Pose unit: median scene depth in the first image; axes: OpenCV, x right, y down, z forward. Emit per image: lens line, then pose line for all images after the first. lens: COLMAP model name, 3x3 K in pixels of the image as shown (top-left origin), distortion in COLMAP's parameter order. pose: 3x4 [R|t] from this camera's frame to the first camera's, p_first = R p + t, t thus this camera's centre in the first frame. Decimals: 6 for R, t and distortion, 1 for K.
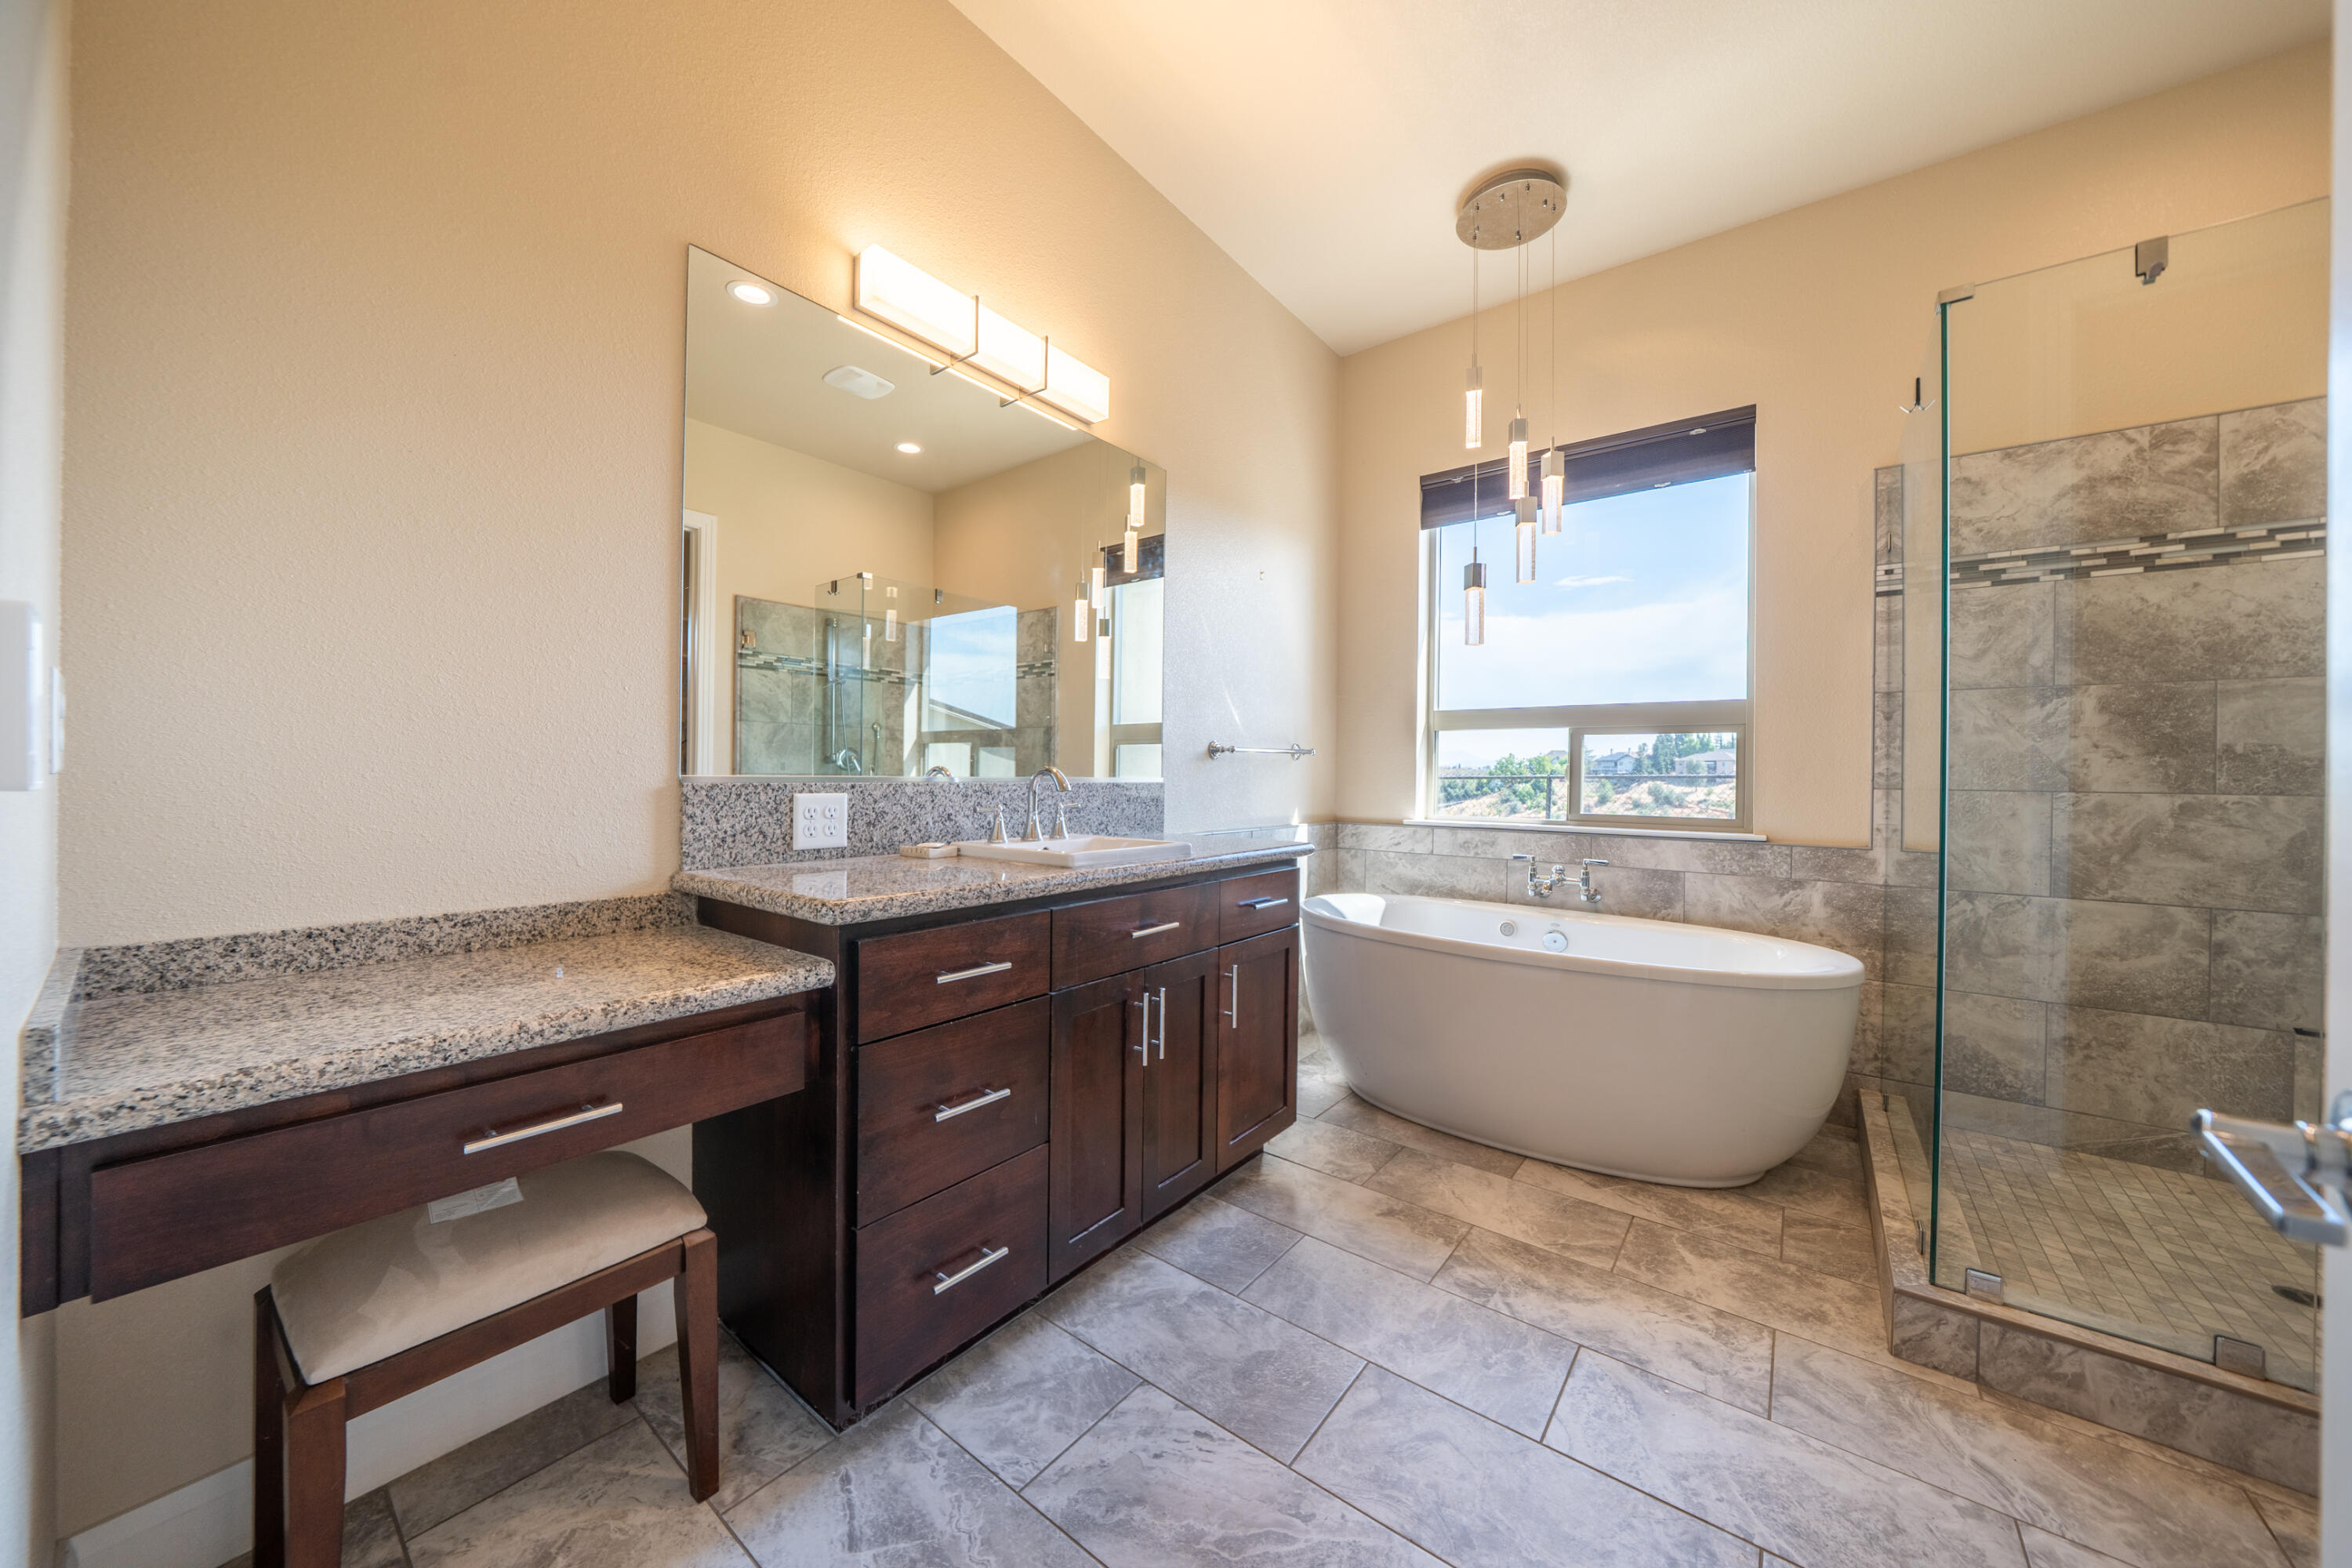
lens RADIAL K [[811.2, 0, 1170.2], [0, 811.2, 776.8], [0, 0, 1]] dist [-0.008280, -0.000004]
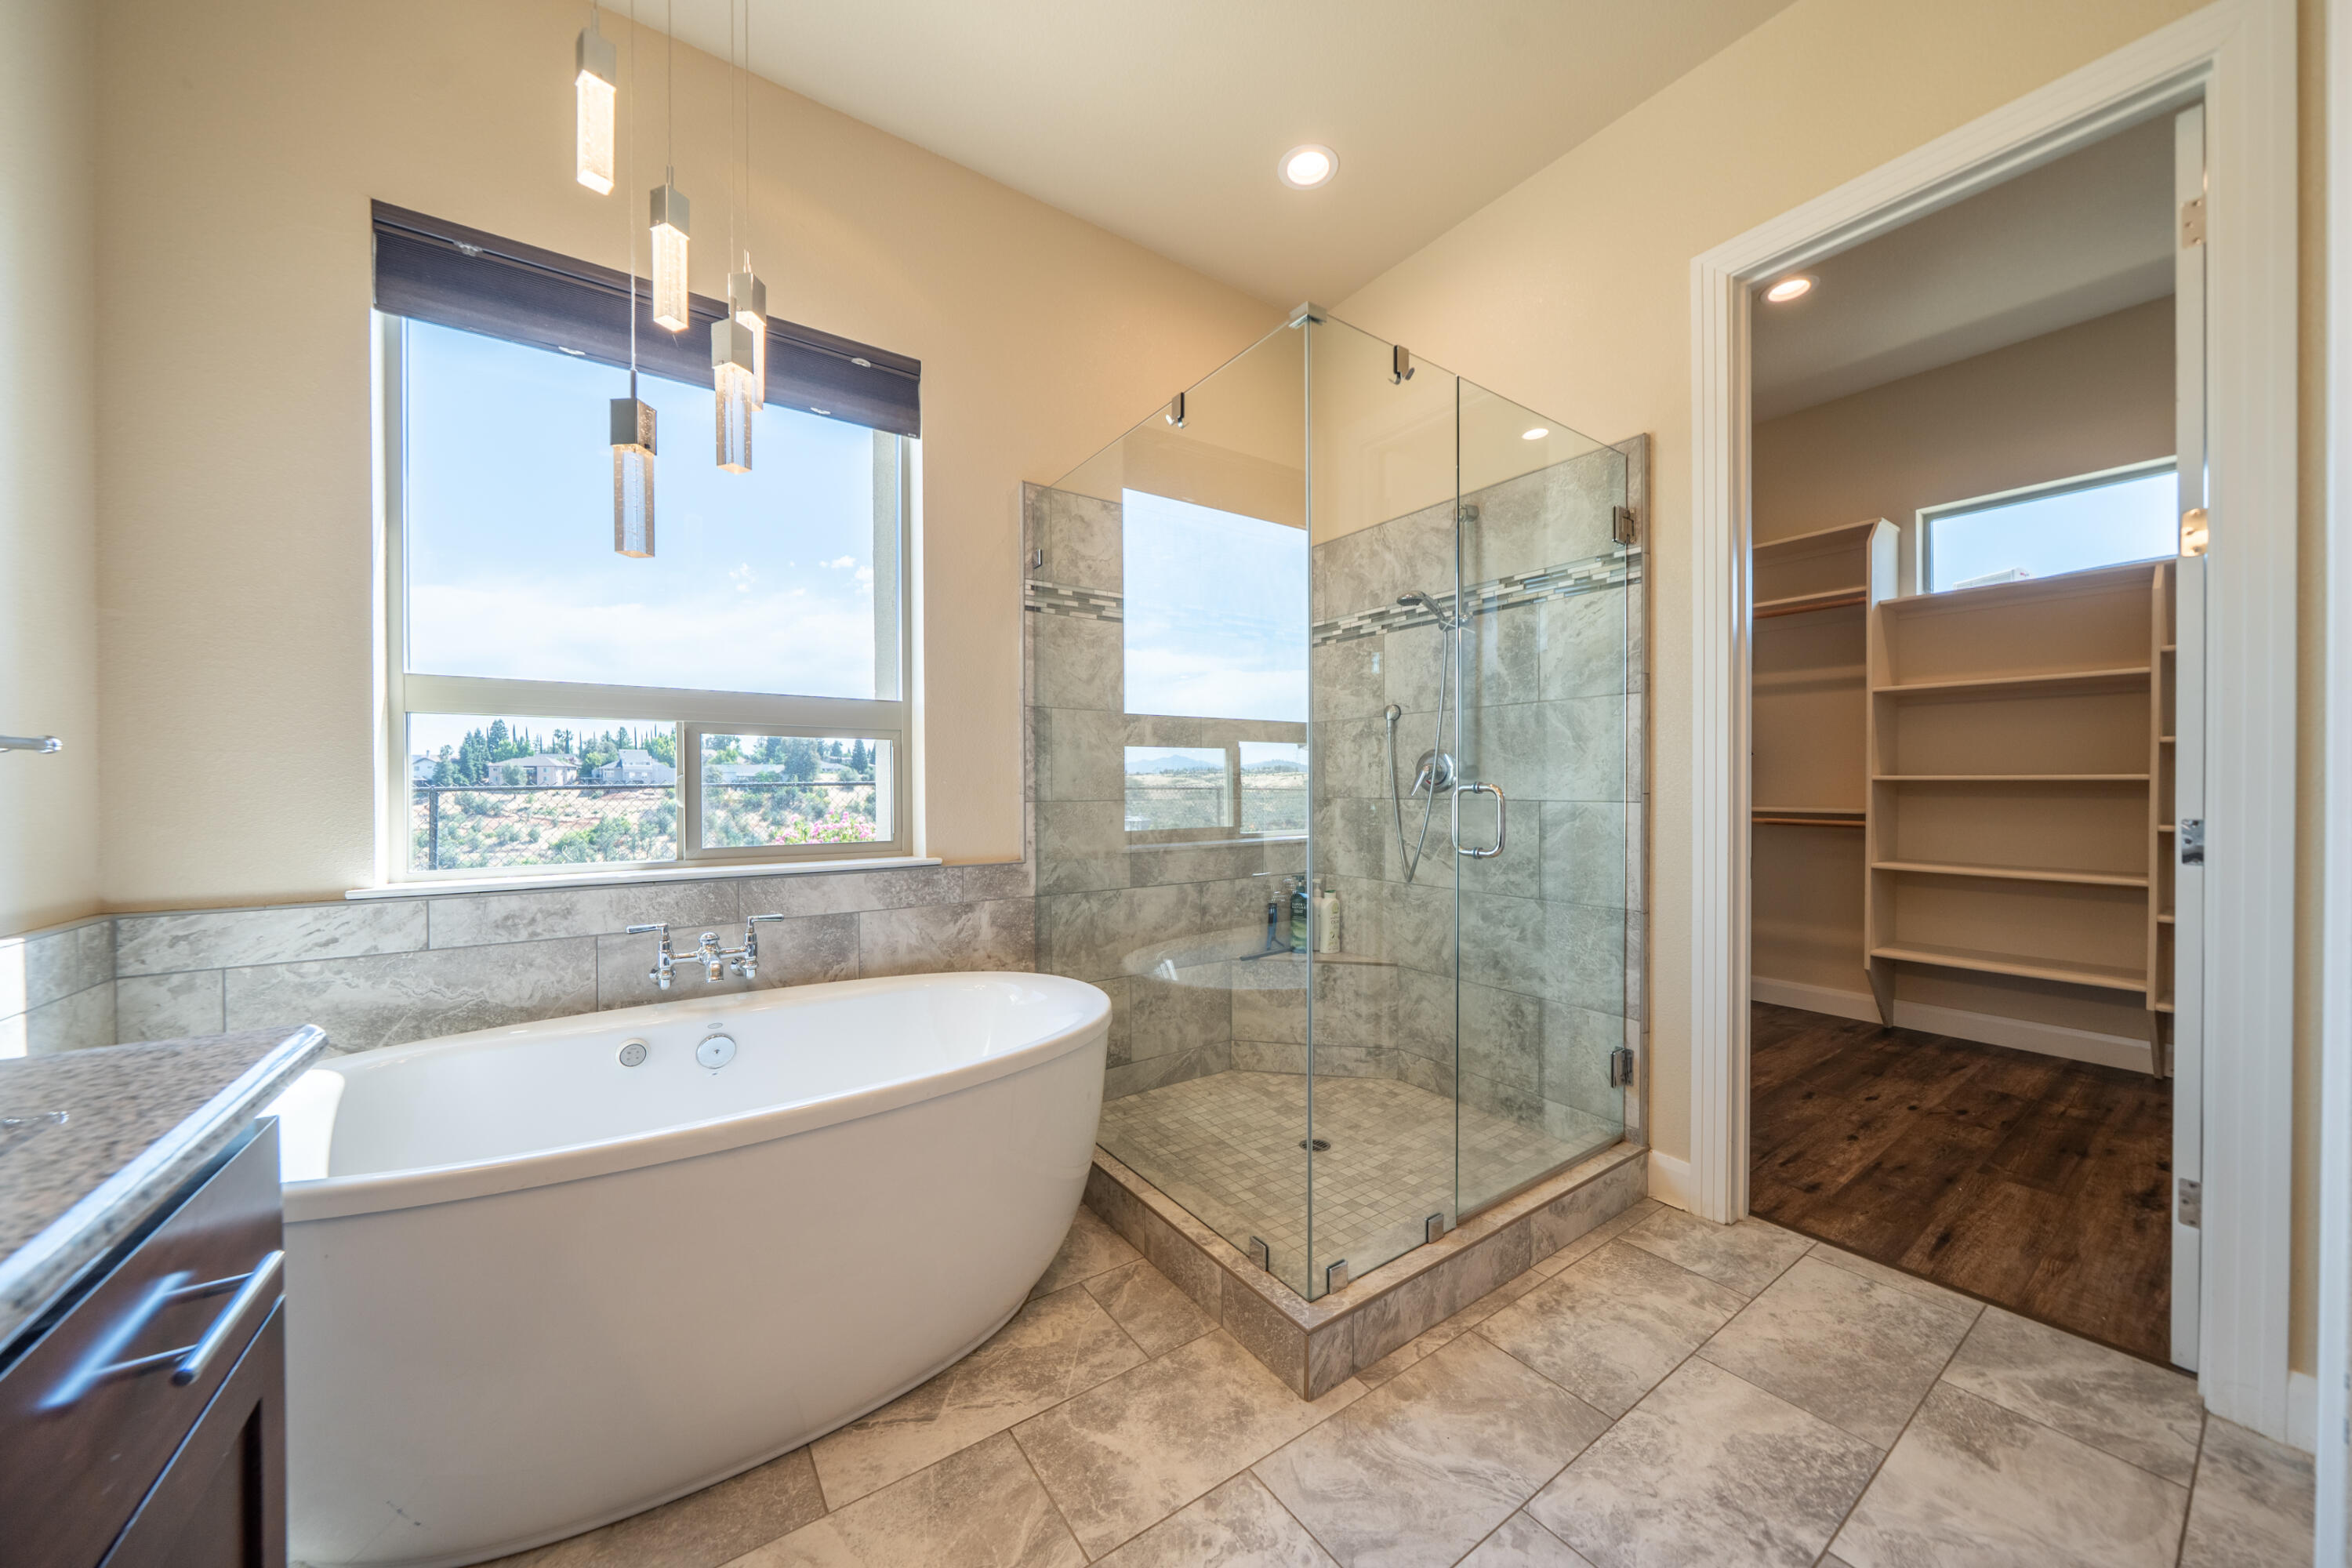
lens RADIAL K [[803.3, 0, 1174.2], [0, 803.3, 791.6], [0, 0, 1]] dist [-0.006437, 0.000073]
pose [[0.297978, -0.019643, 0.954371, -0.025121], [0.009151, 0.999801, 0.017720, -0.013690], [-0.954529, 0.003453, 0.298099, 0.525421]]
